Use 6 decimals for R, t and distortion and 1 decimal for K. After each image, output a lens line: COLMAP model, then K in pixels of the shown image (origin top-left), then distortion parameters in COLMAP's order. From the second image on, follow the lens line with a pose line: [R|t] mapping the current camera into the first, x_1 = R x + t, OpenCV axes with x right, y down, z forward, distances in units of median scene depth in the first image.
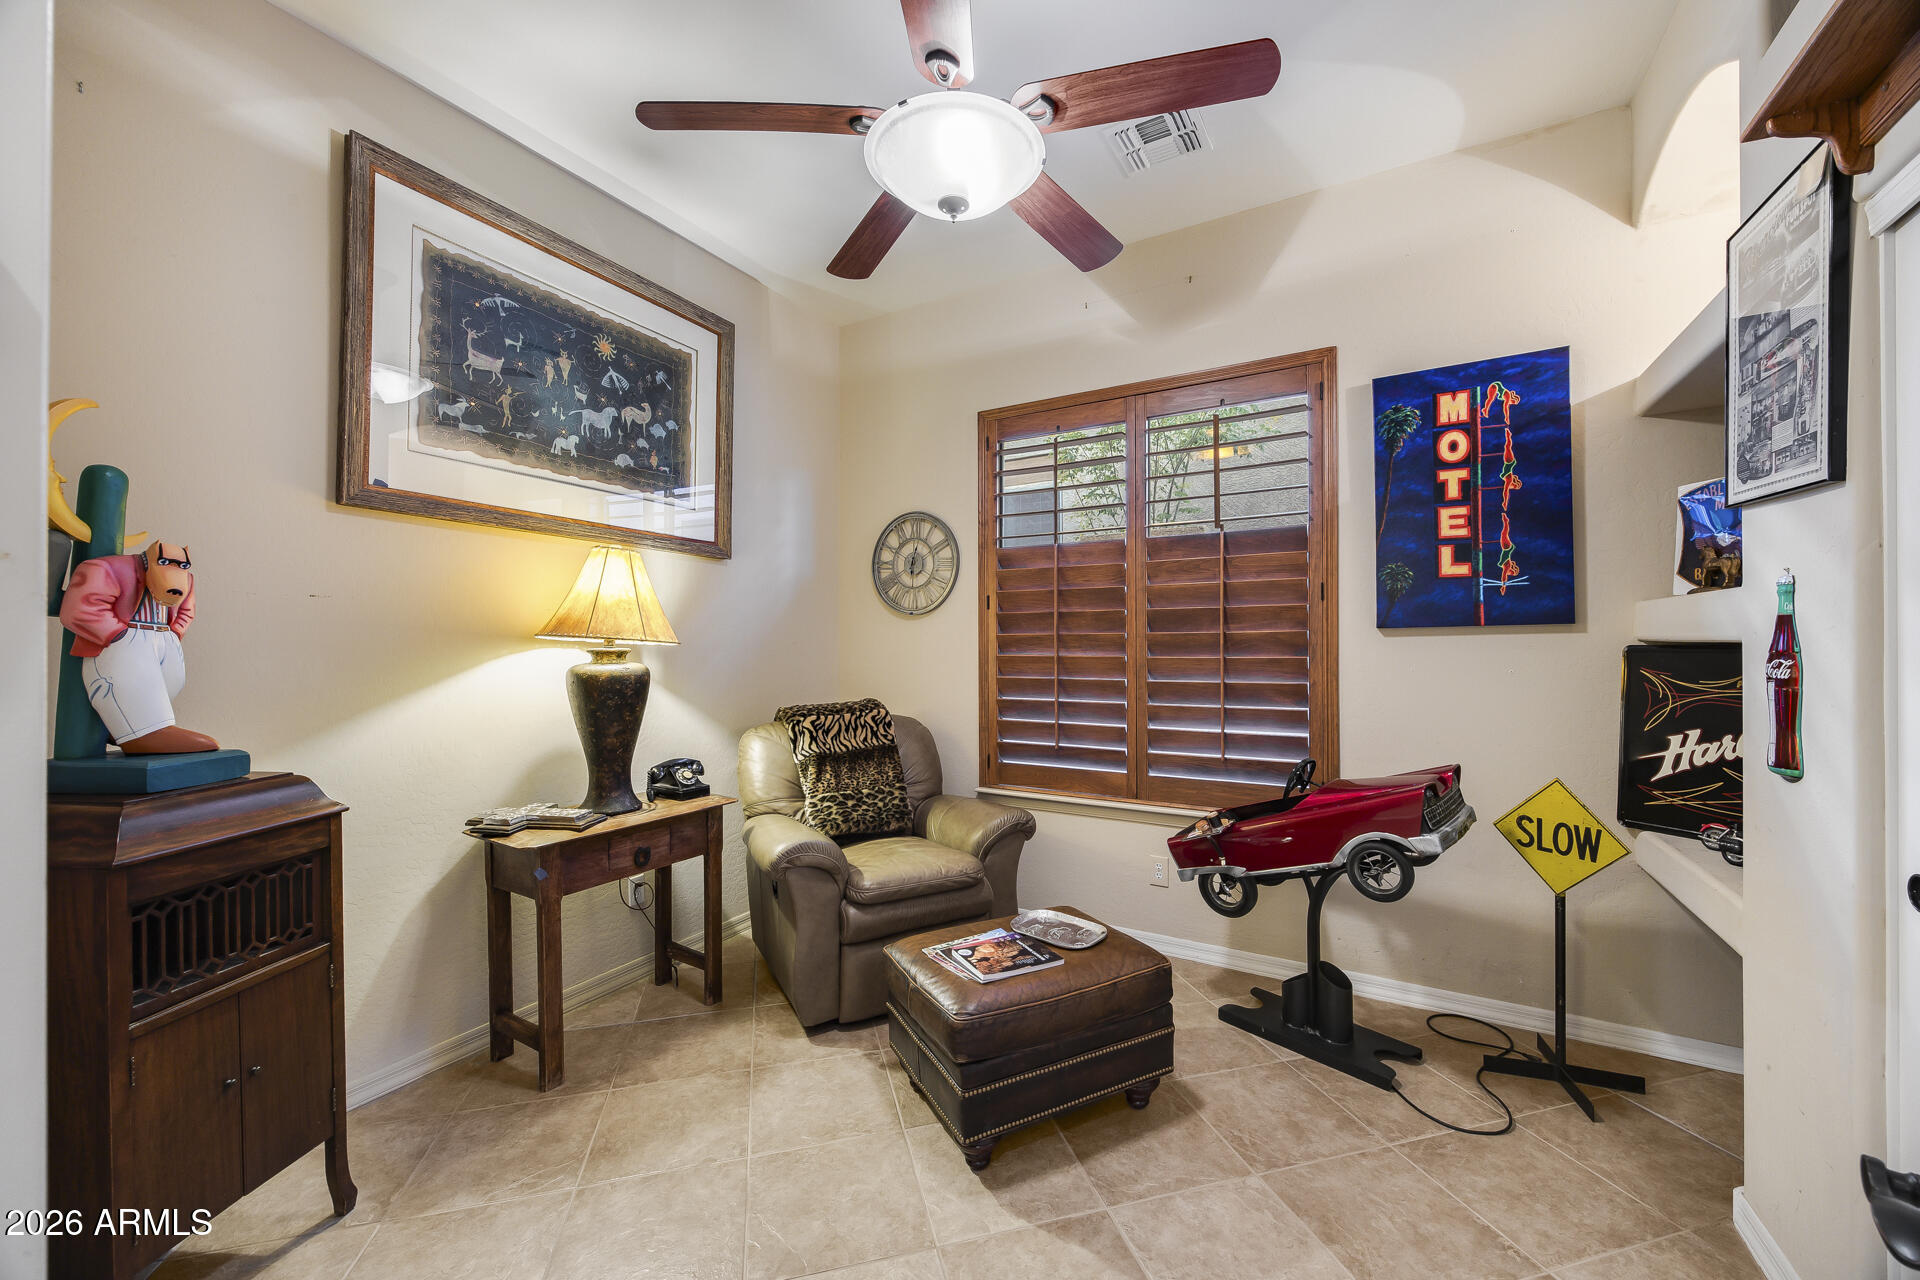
lens RADIAL K [[753.1, 0, 964.0], [0, 753.1, 639.8], [0, 0, 1]] dist [-0.003880, 0.000301]
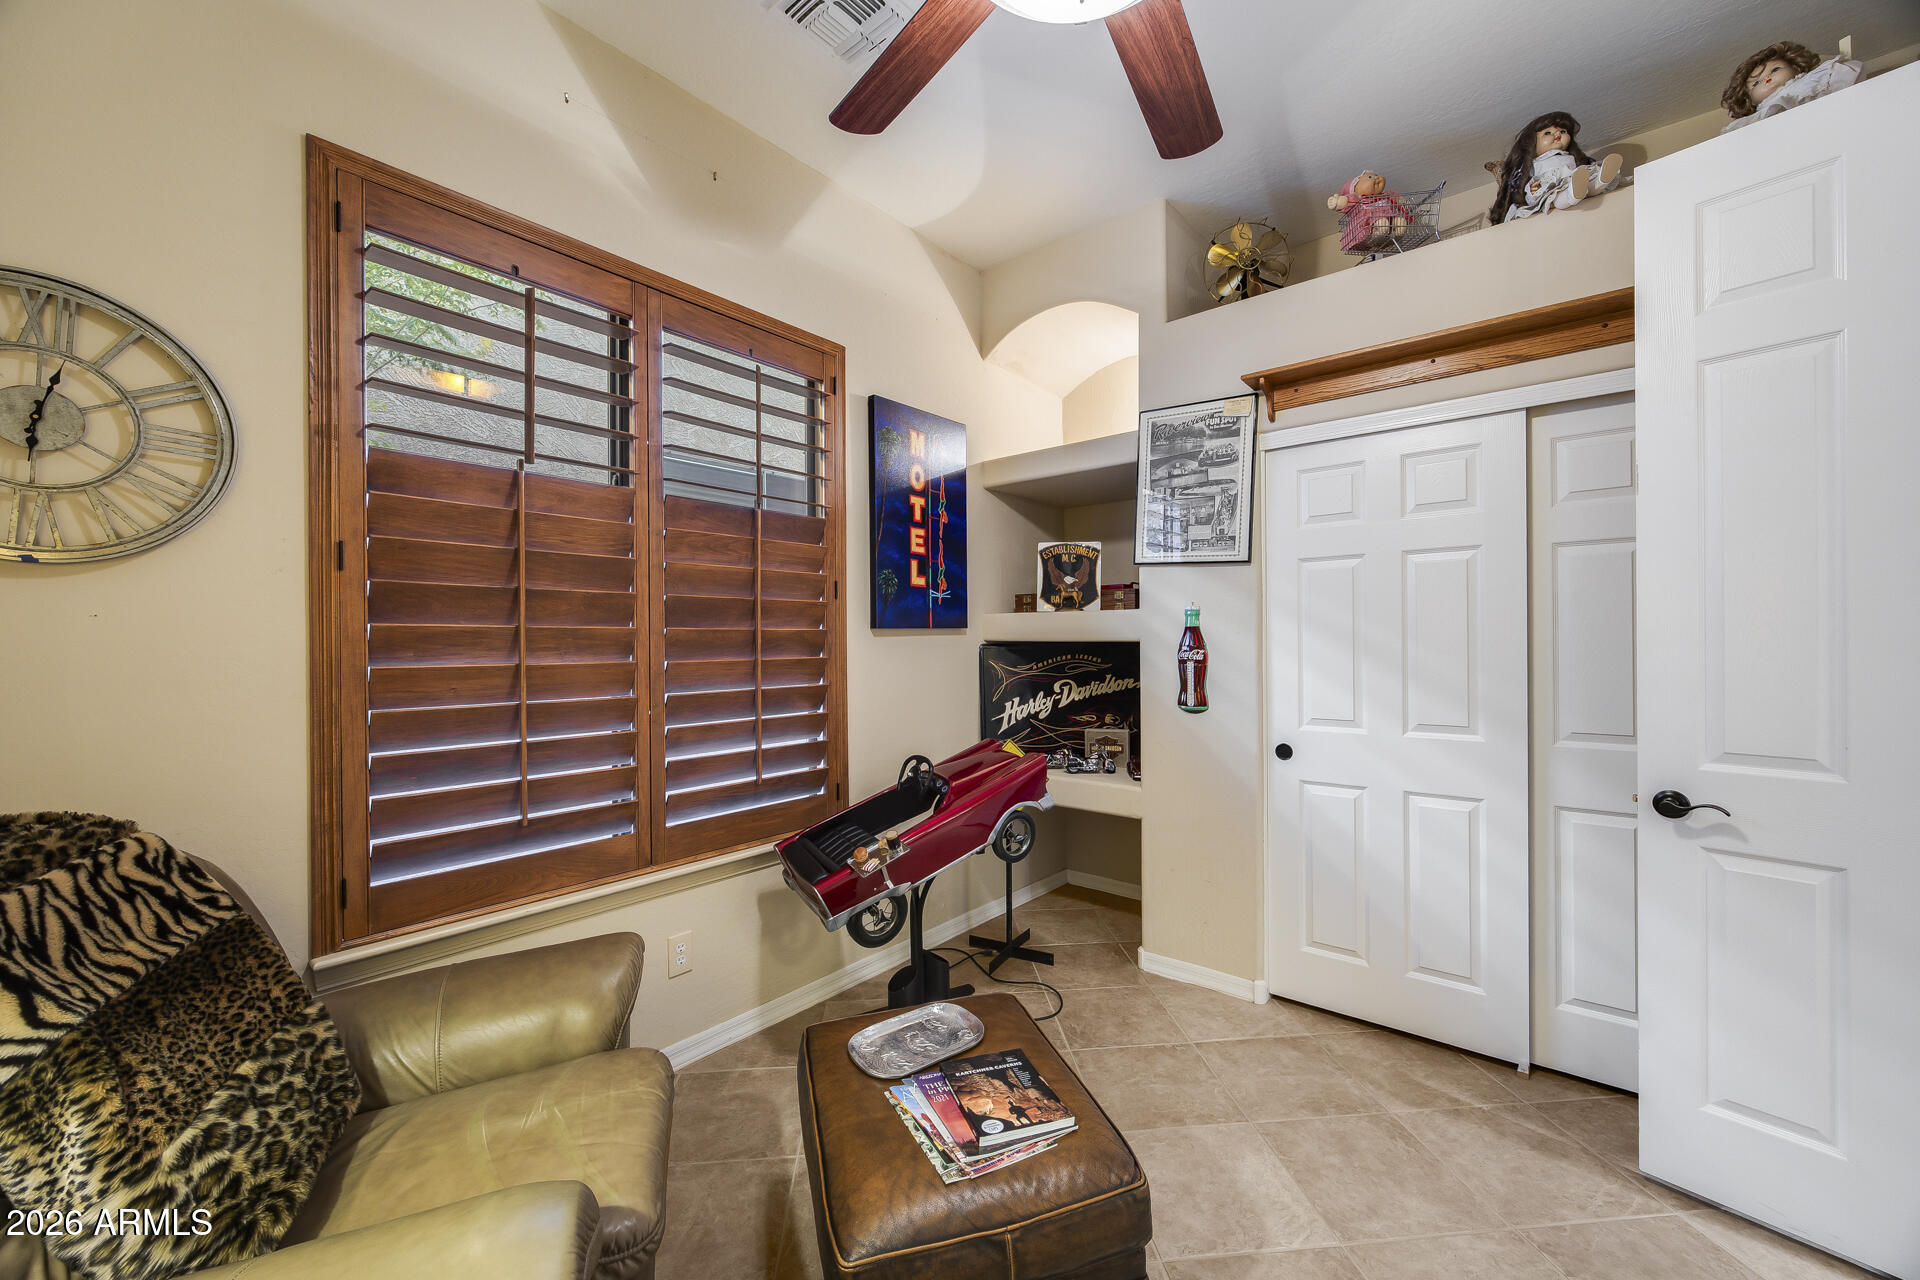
lens RADIAL K [[753.1, 0, 945.7], [0, 753.1, 640.3], [0, 0, 1]] dist [-0.003880, 0.000301]
pose [[0.149170, 0.006330, 0.988791, -0.494157], [0.000379, 0.999979, -0.006458, 0.008402], [-0.988811, 0.001338, 0.149165, 0.737607]]
